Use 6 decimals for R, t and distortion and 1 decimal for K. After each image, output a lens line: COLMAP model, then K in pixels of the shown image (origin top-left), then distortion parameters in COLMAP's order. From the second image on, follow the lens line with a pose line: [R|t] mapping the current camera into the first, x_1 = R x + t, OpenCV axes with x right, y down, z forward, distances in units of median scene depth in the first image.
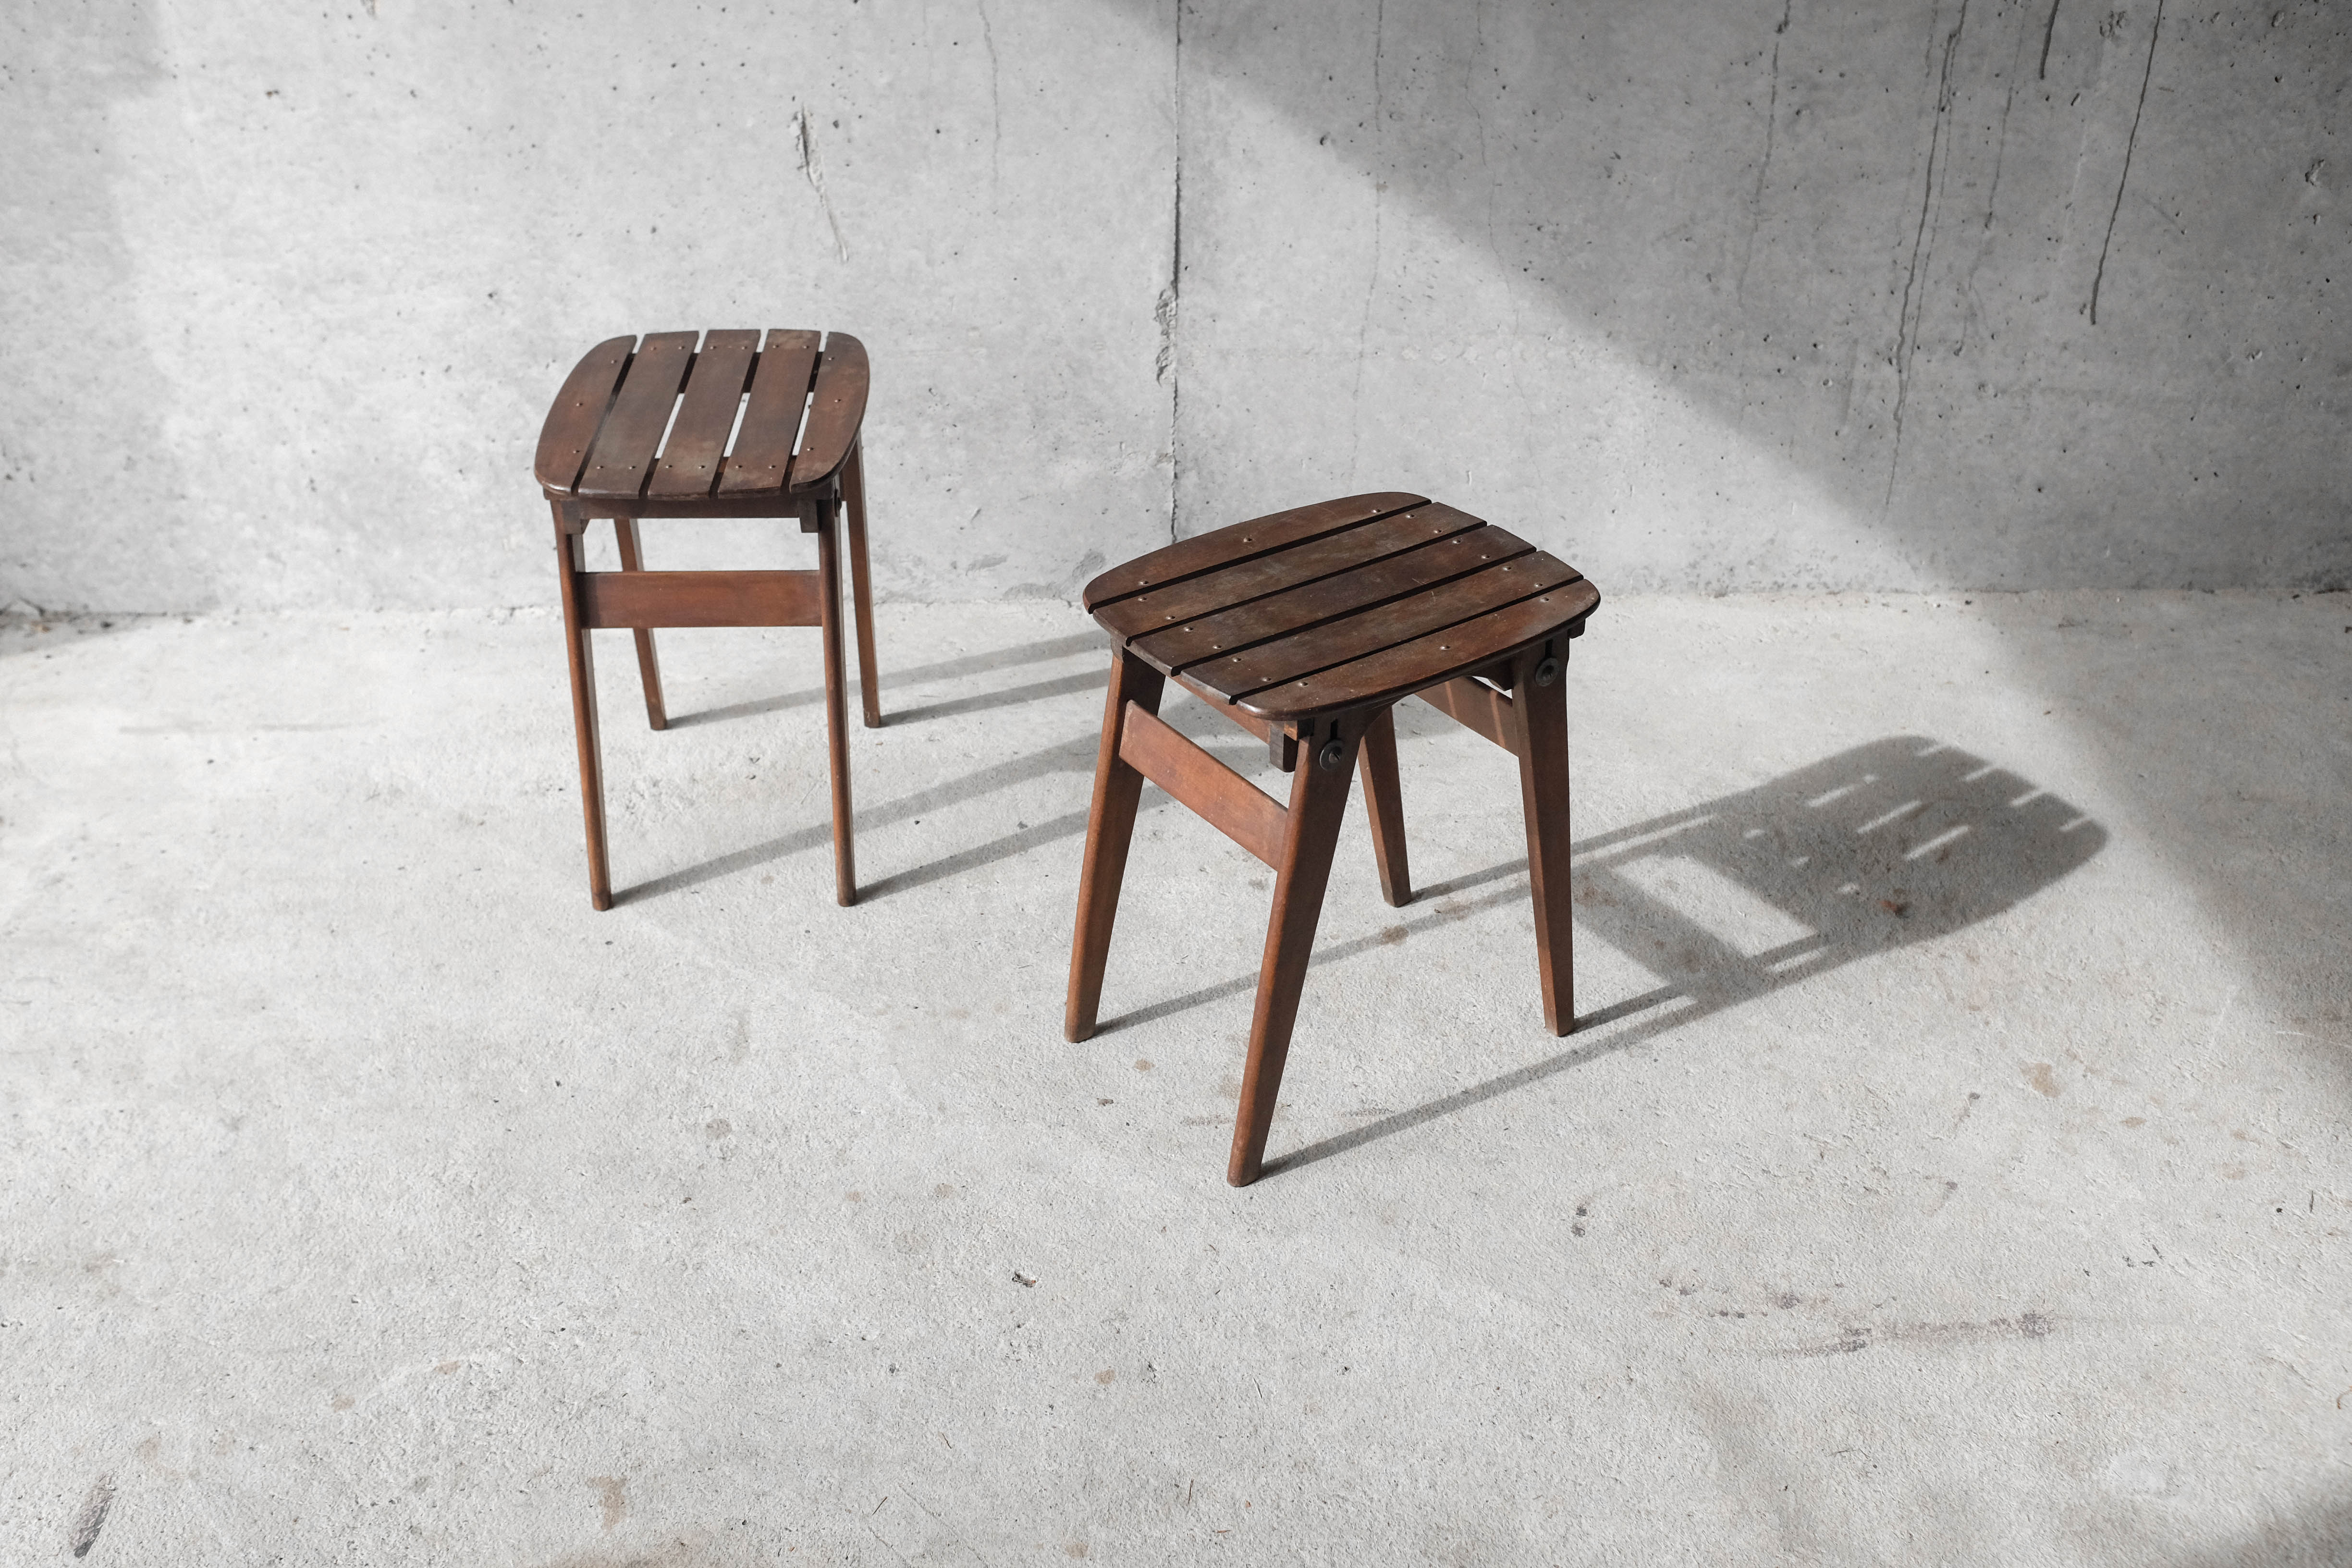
lens RADIAL K [[2411.7, 0, 1167.6], [0, 2411.7, 745.2], [0, 0, 1]] dist [-0.046023, 0.000000]
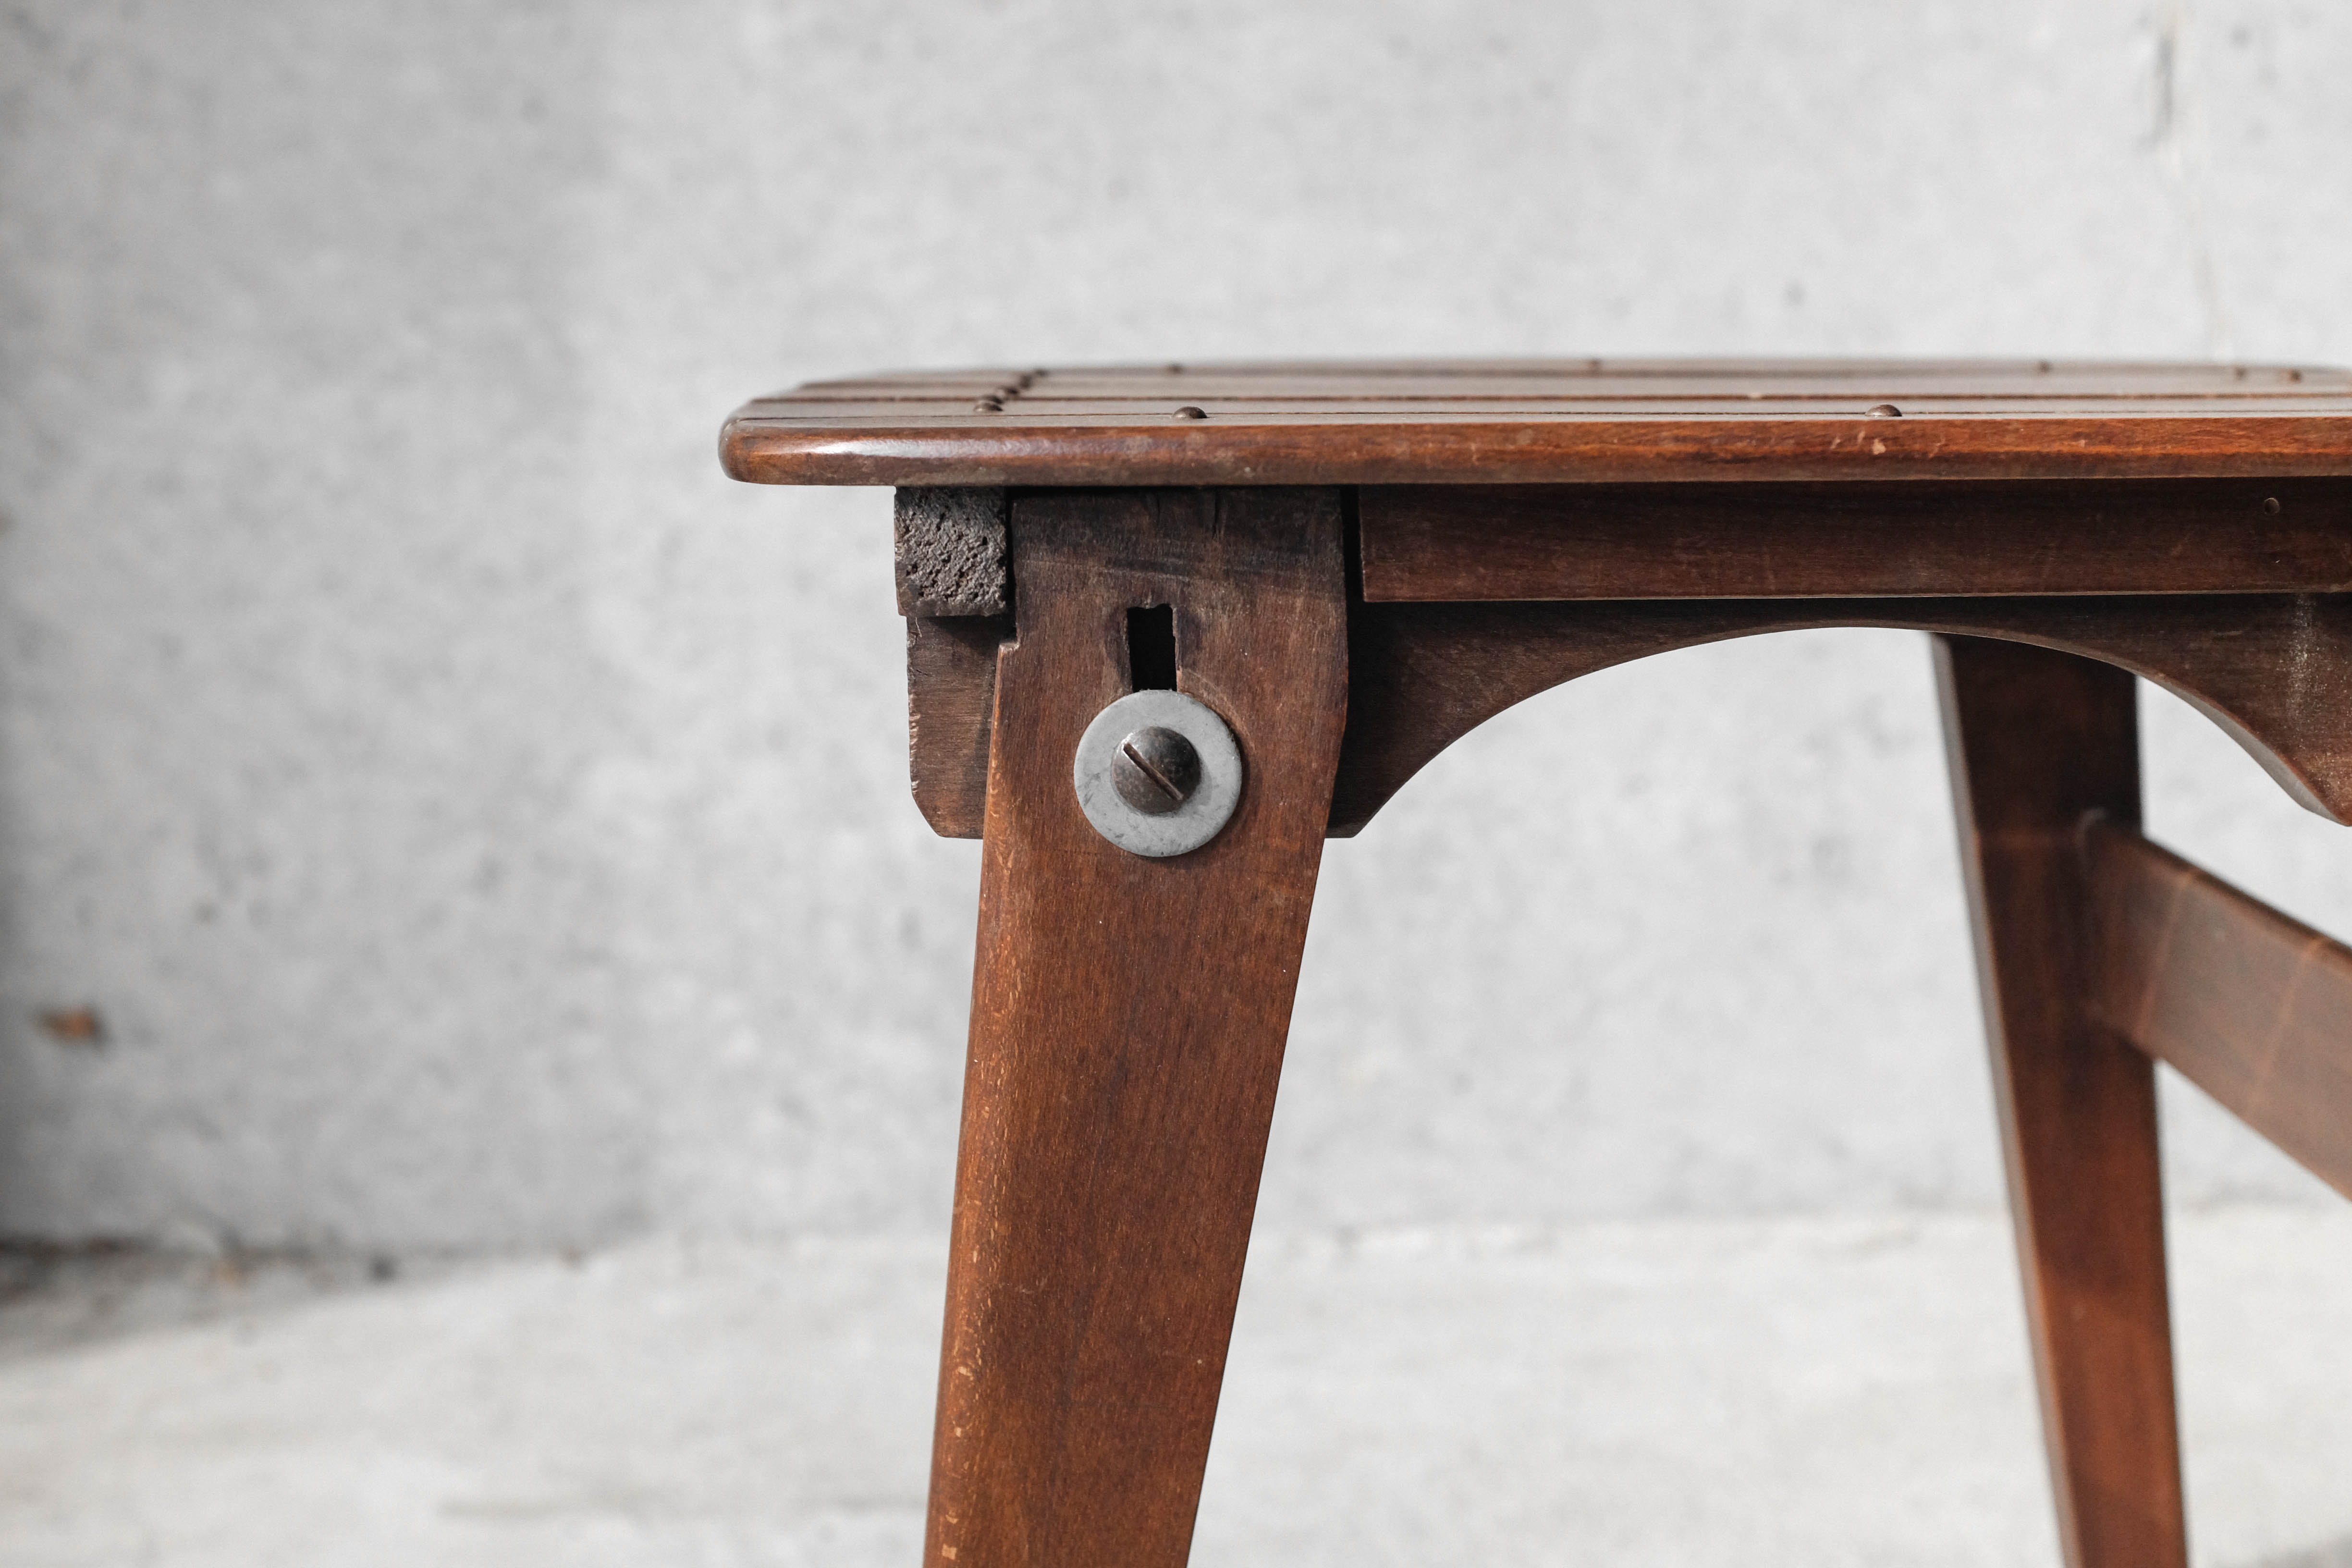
lens RADIAL K [[2411.7, 0, 1051.6], [0, 2411.7, 858.2], [0, 0, 1]] dist [-0.046023, 0.000000]
pose [[0.999236, -0.013198, -0.036796, -0.329039], [0.000385, 0.944557, -0.328346, 0.020681], [0.039089, 0.328081, 0.943840, 0.618543]]
